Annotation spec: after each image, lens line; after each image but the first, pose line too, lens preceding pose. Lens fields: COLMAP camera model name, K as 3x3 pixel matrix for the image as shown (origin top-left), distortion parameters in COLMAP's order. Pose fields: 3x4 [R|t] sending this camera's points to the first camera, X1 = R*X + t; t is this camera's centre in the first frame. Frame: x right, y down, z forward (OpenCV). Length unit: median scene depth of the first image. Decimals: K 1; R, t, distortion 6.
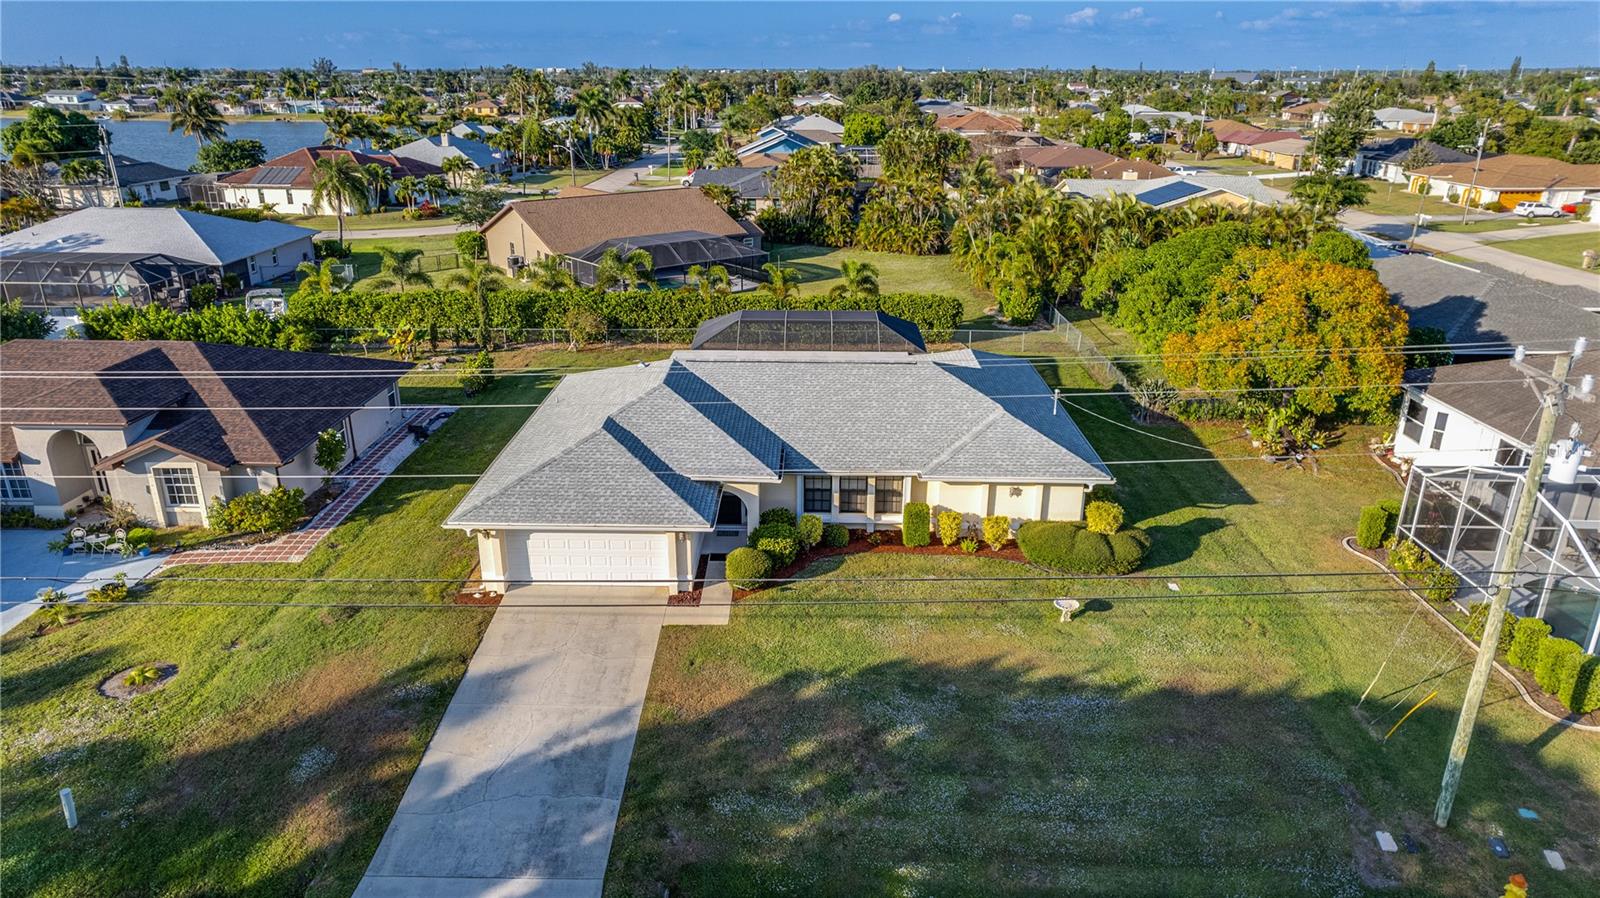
lens RADIAL K [[1029.4, 0, 792.7], [0, 1029.4, 451.4], [0, 0, 1]] dist [-0.044653, 0.063586]
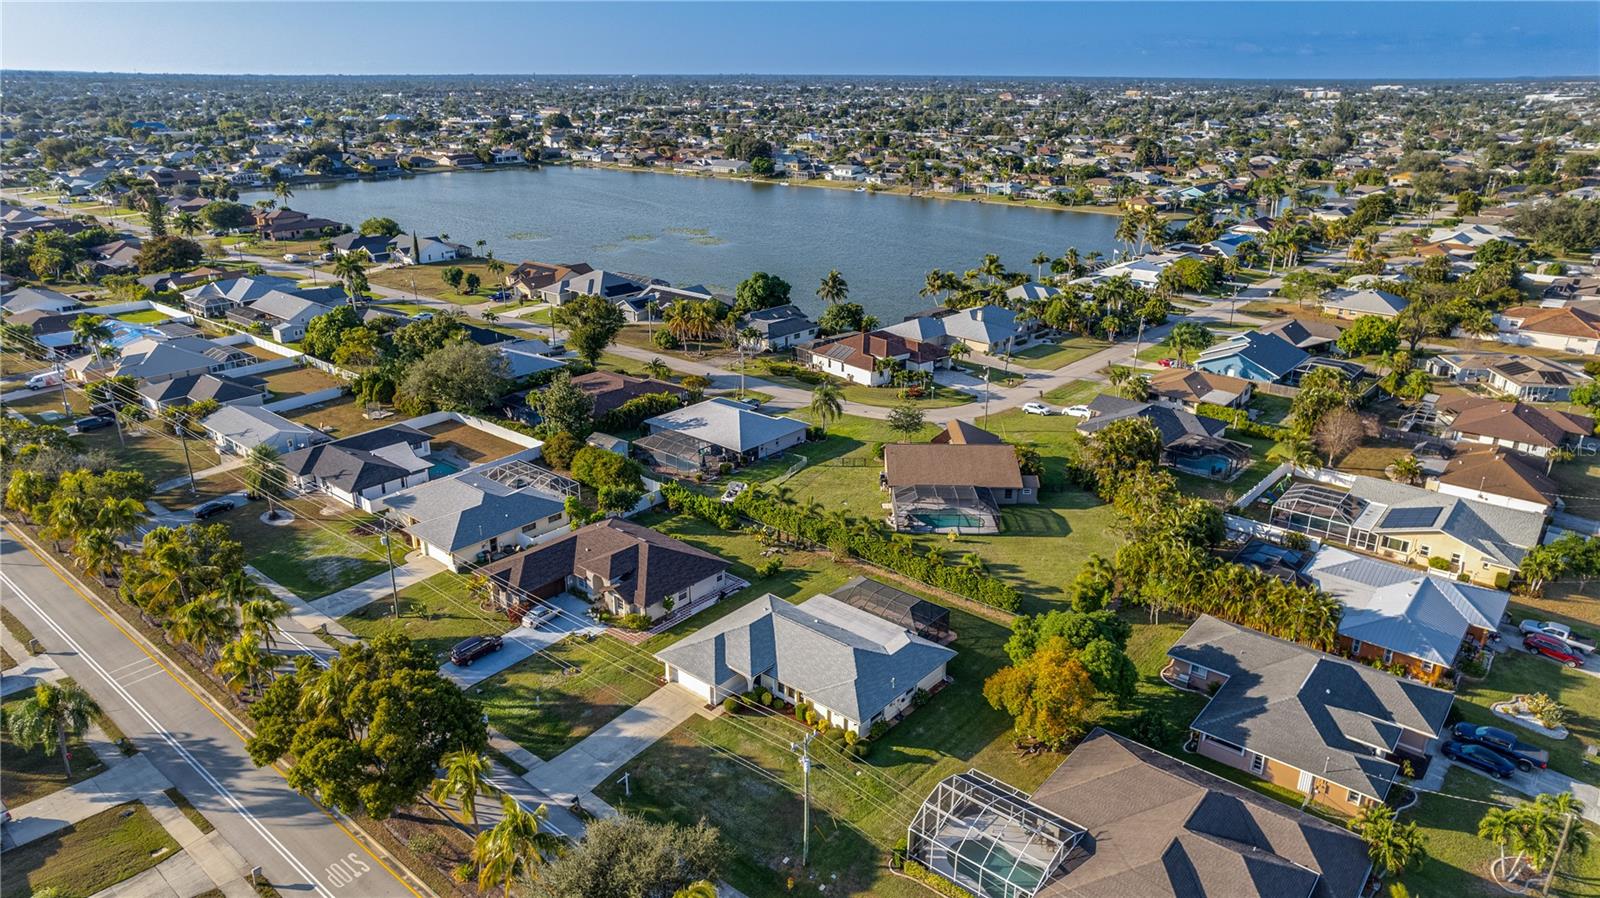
lens RADIAL K [[1029.4, 0, 792.7], [0, 1029.4, 451.4], [0, 0, 1]] dist [-0.044653, 0.063586]
pose [[0.771738, 0.223133, -0.595510, 1.451643], [-0.225004, 0.971658, 0.072484, -0.726117], [0.594805, 0.078054, 0.800072, -1.095143]]
